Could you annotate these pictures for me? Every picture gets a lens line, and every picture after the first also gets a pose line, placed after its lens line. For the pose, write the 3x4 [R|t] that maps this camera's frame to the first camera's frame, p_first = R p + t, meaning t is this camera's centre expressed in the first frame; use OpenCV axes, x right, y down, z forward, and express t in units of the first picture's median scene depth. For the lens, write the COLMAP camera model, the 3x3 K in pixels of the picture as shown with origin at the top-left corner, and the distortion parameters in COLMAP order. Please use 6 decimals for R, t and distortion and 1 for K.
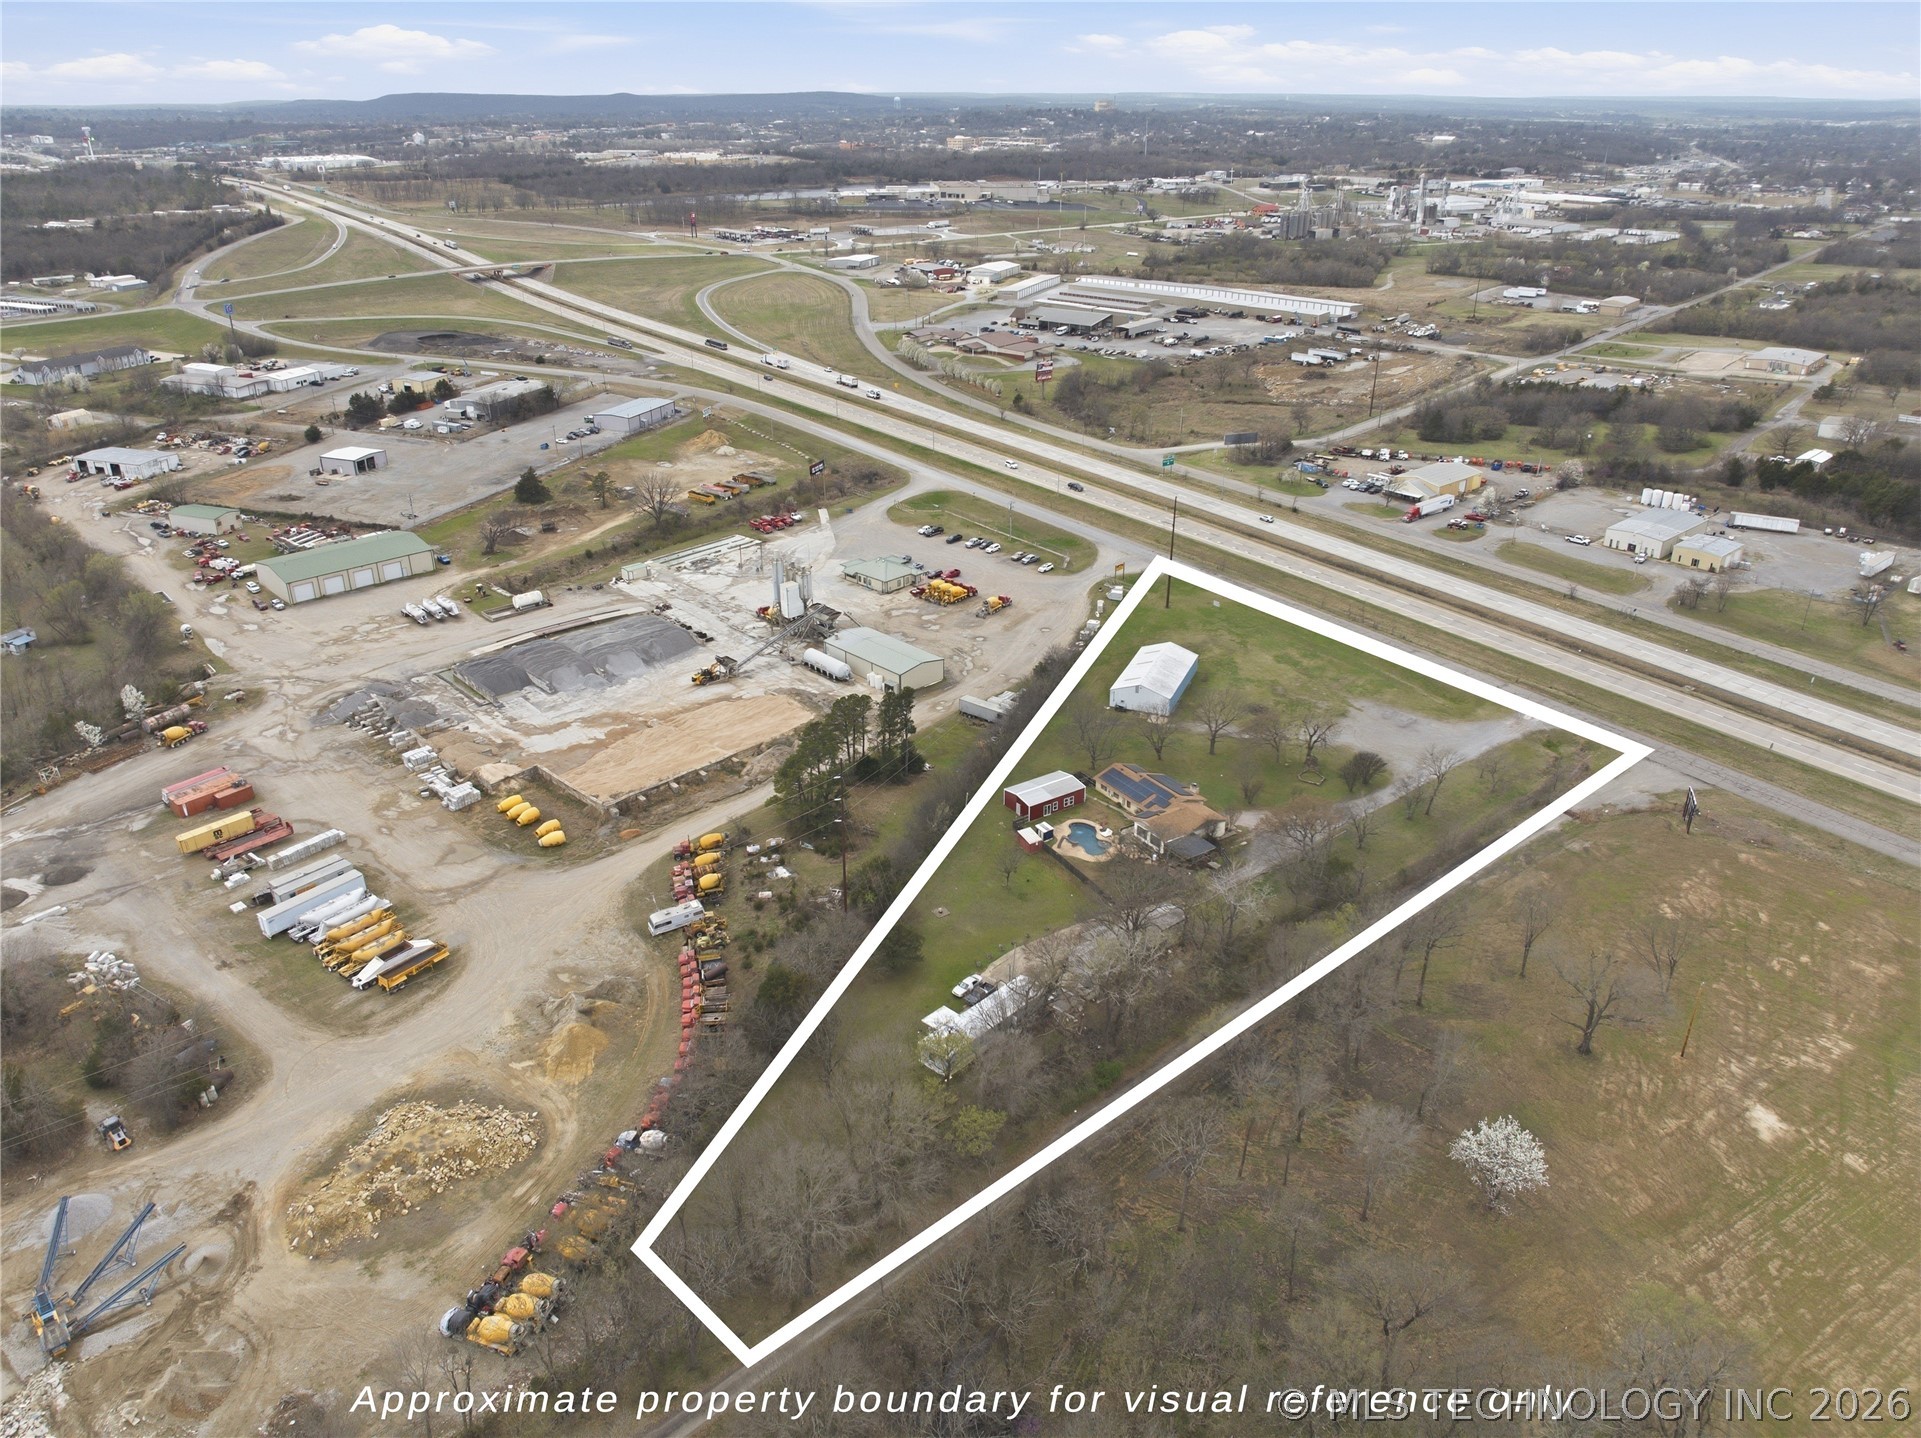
lens RADIAL K [[1350.8, 0, 960.5], [0, 1350.8, 719.0], [0, 0, 1]] dist [-0.053689, 0.027542]
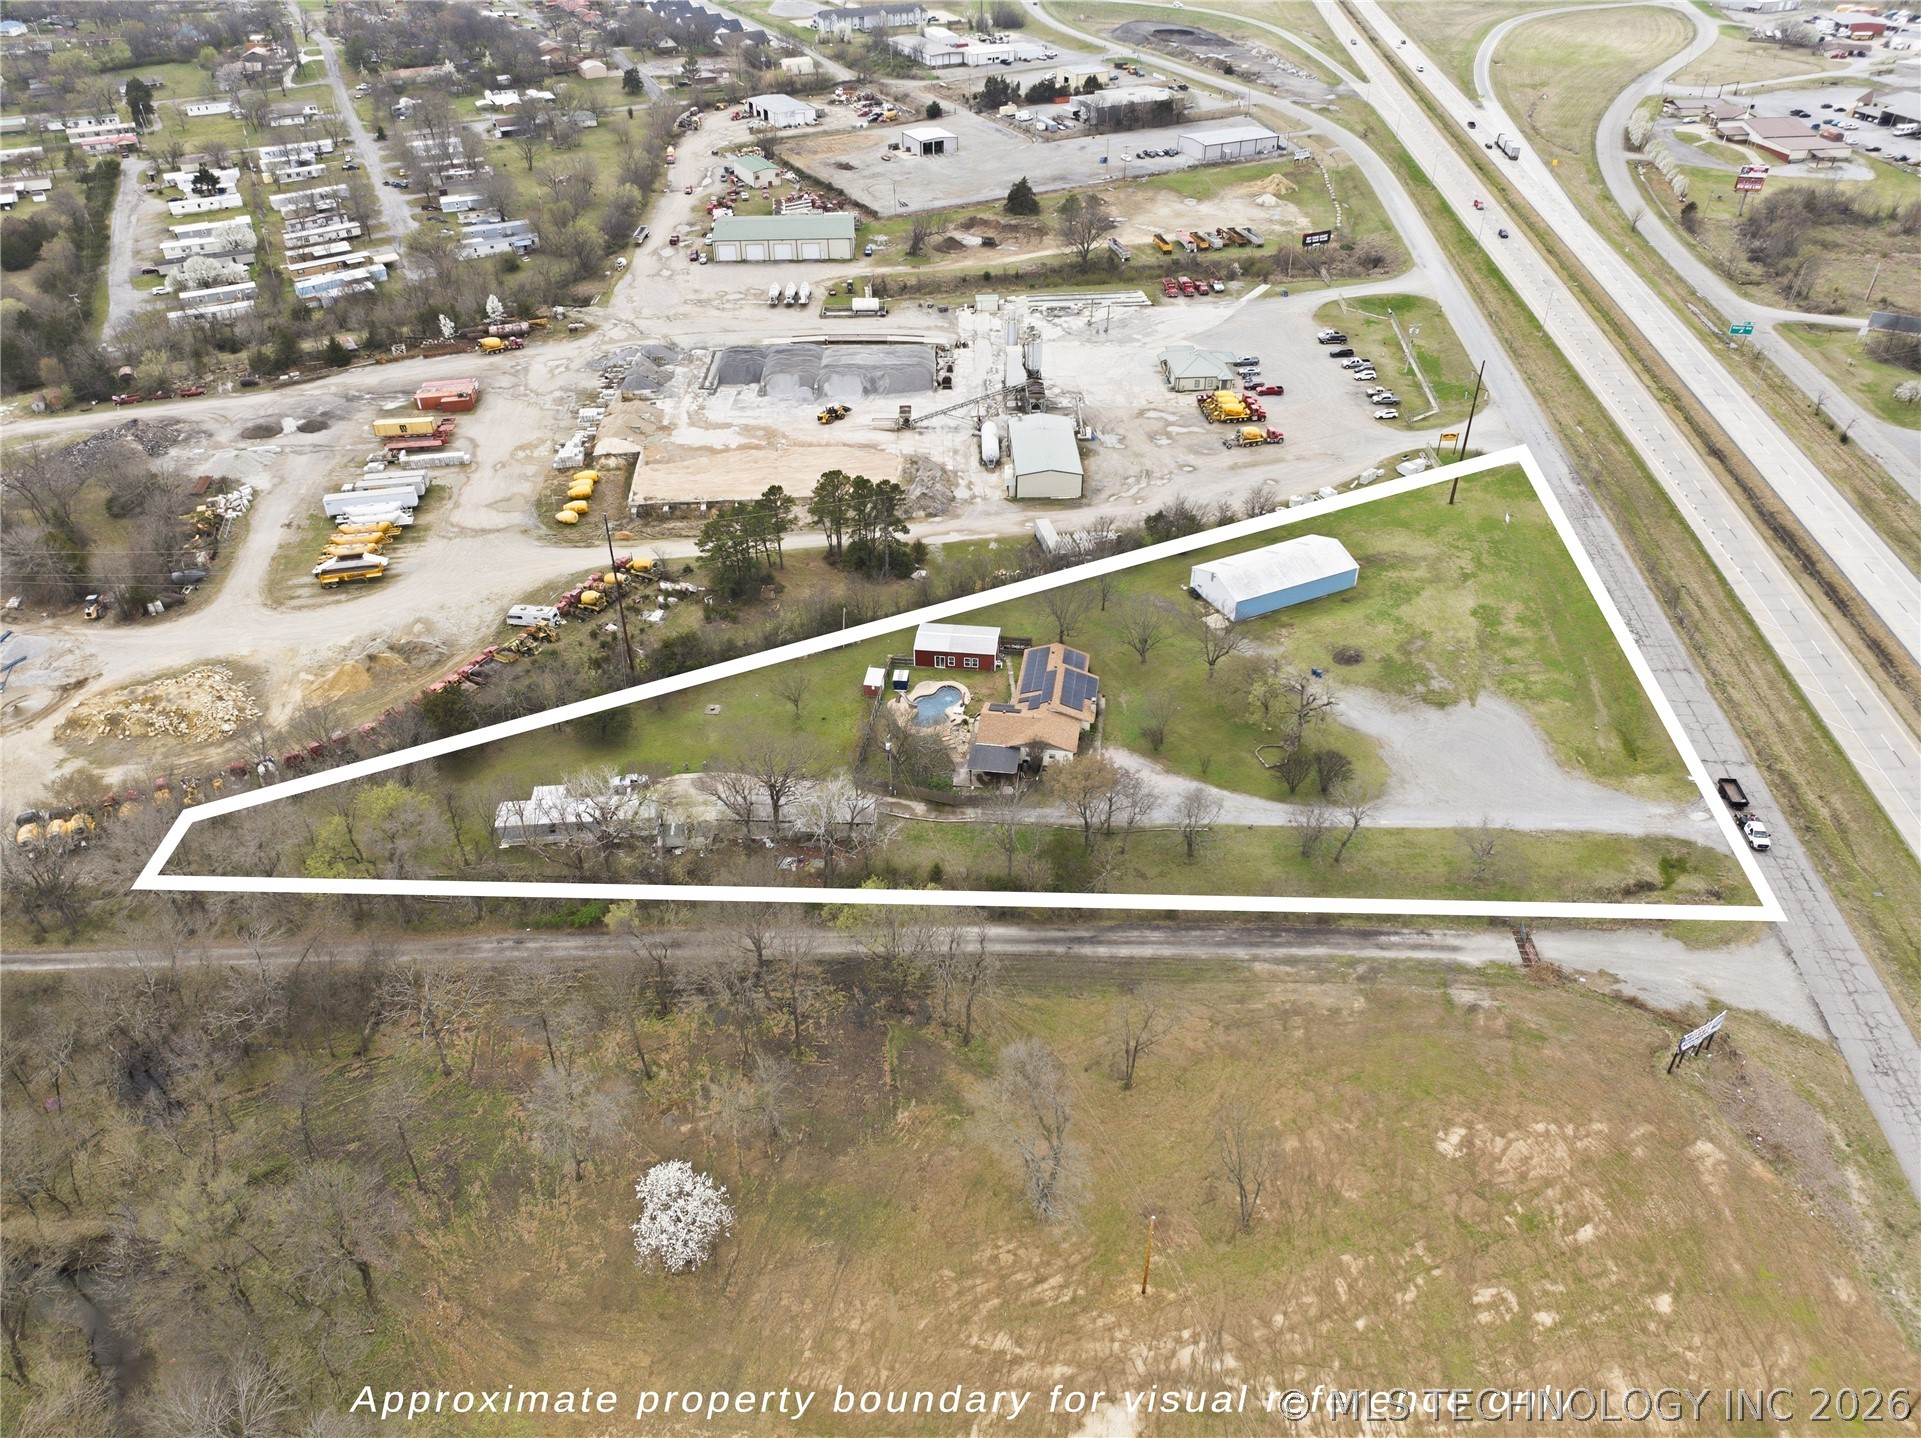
lens RADIAL K [[1349.3, 0, 960.5], [0, 1349.3, 719.0], [0, 0, 1]] dist [-0.037261, -0.004080]
pose [[0.748885, 0.388429, -0.536930, 0.547366], [-0.279479, 0.919757, 0.275570, -0.139750], [0.600884, -0.056310, 0.797350, 0.302821]]
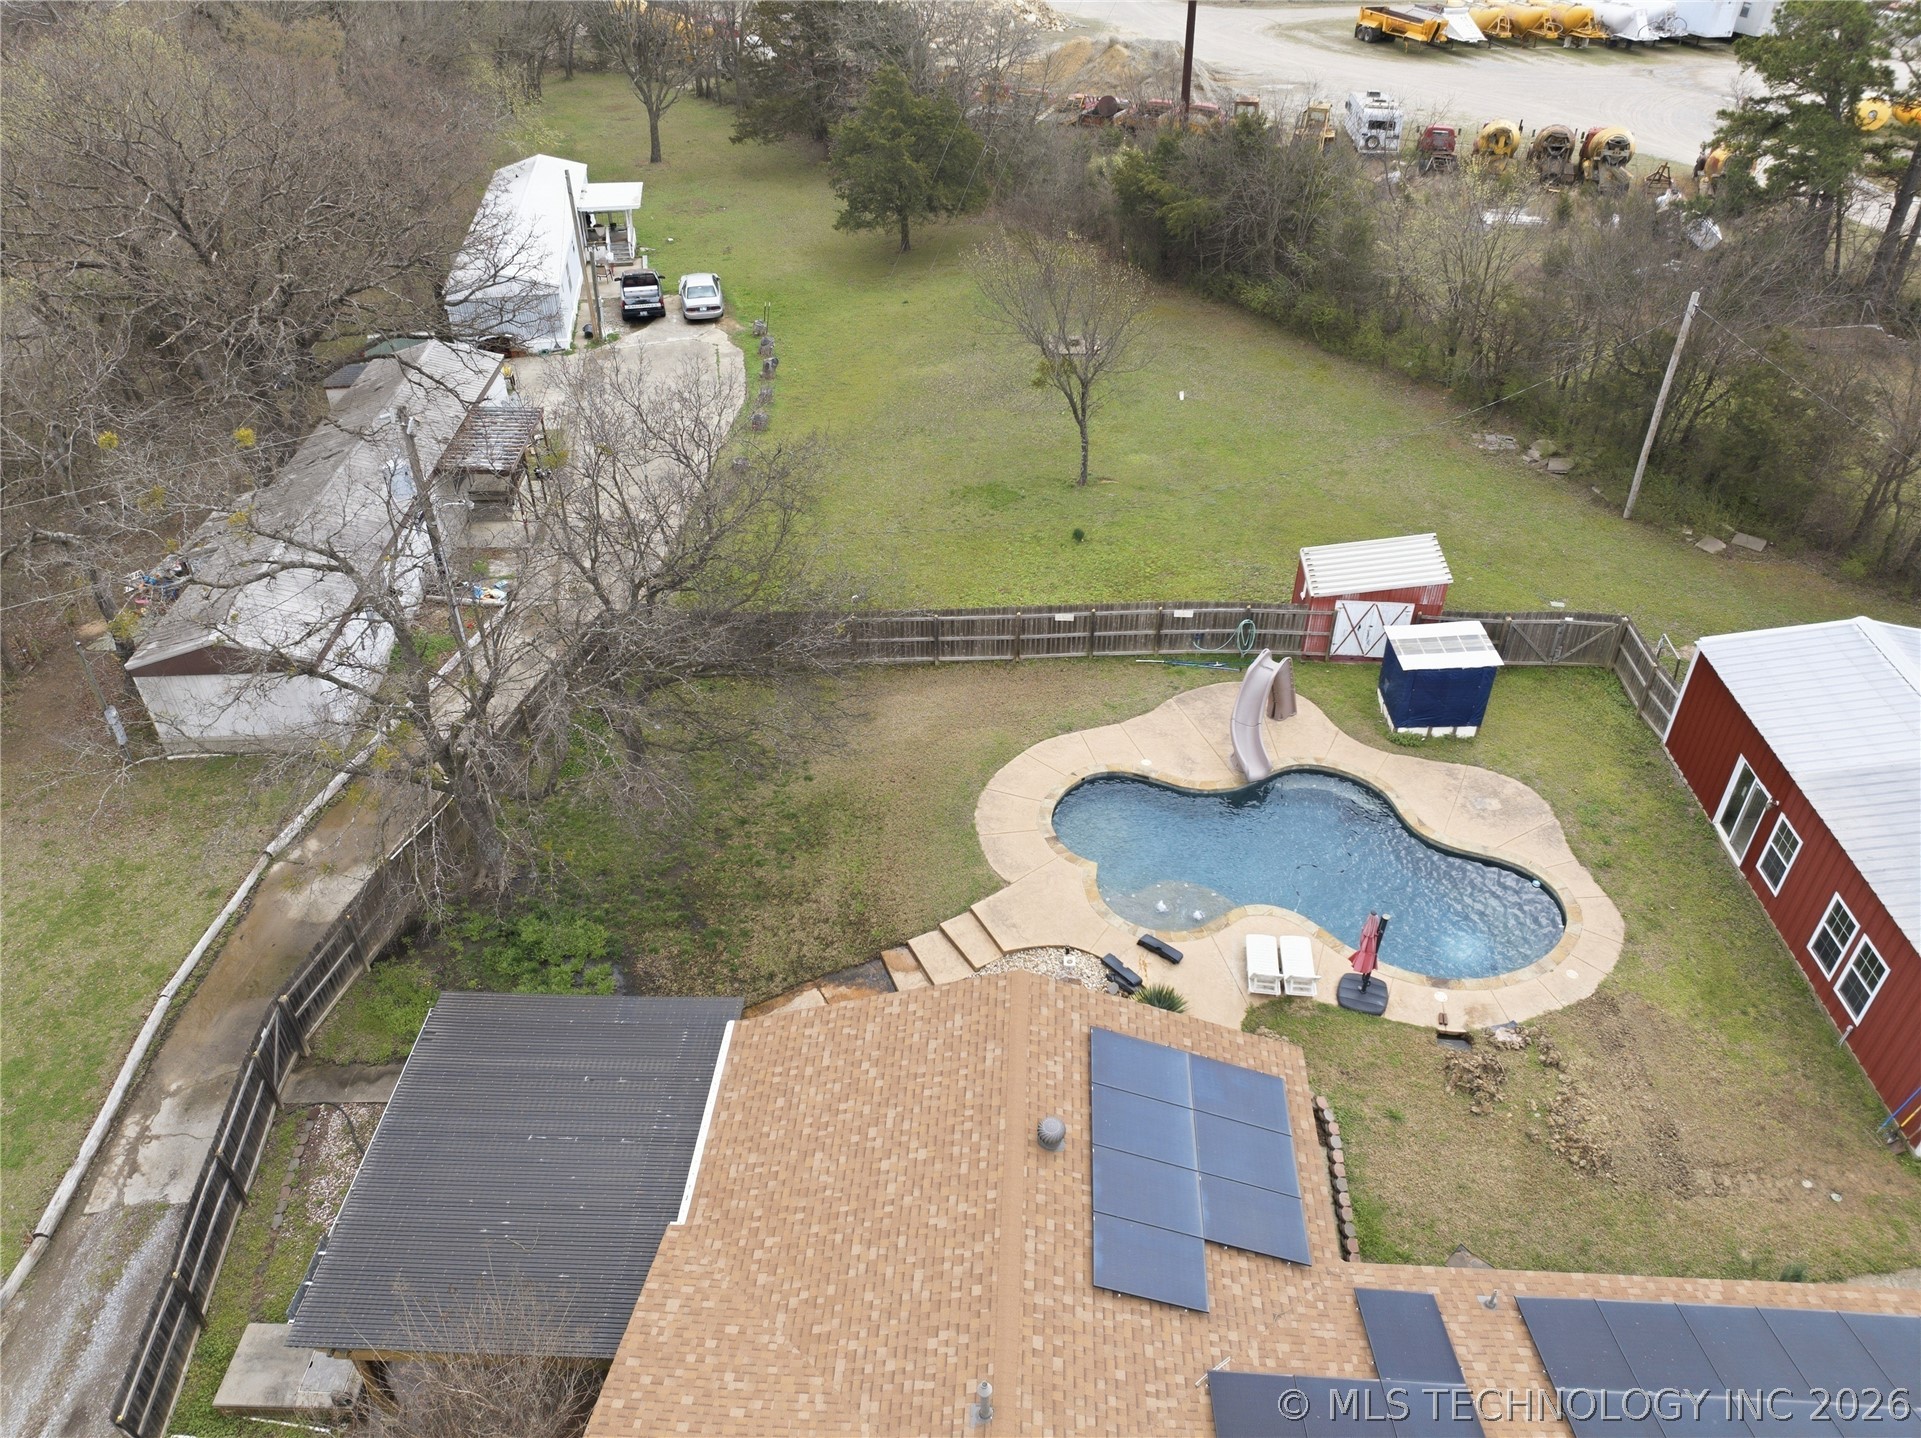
lens RADIAL K [[1350.8, 0, 960.5], [0, 1350.8, 719.0], [0, 0, 1]] dist [-0.053689, 0.027542]
pose [[-0.599396, 0.478804, -0.641460, 0.183917], [-0.338764, 0.574327, 0.745243, -0.007360], [0.725233, 0.664000, -0.182048, 0.943623]]
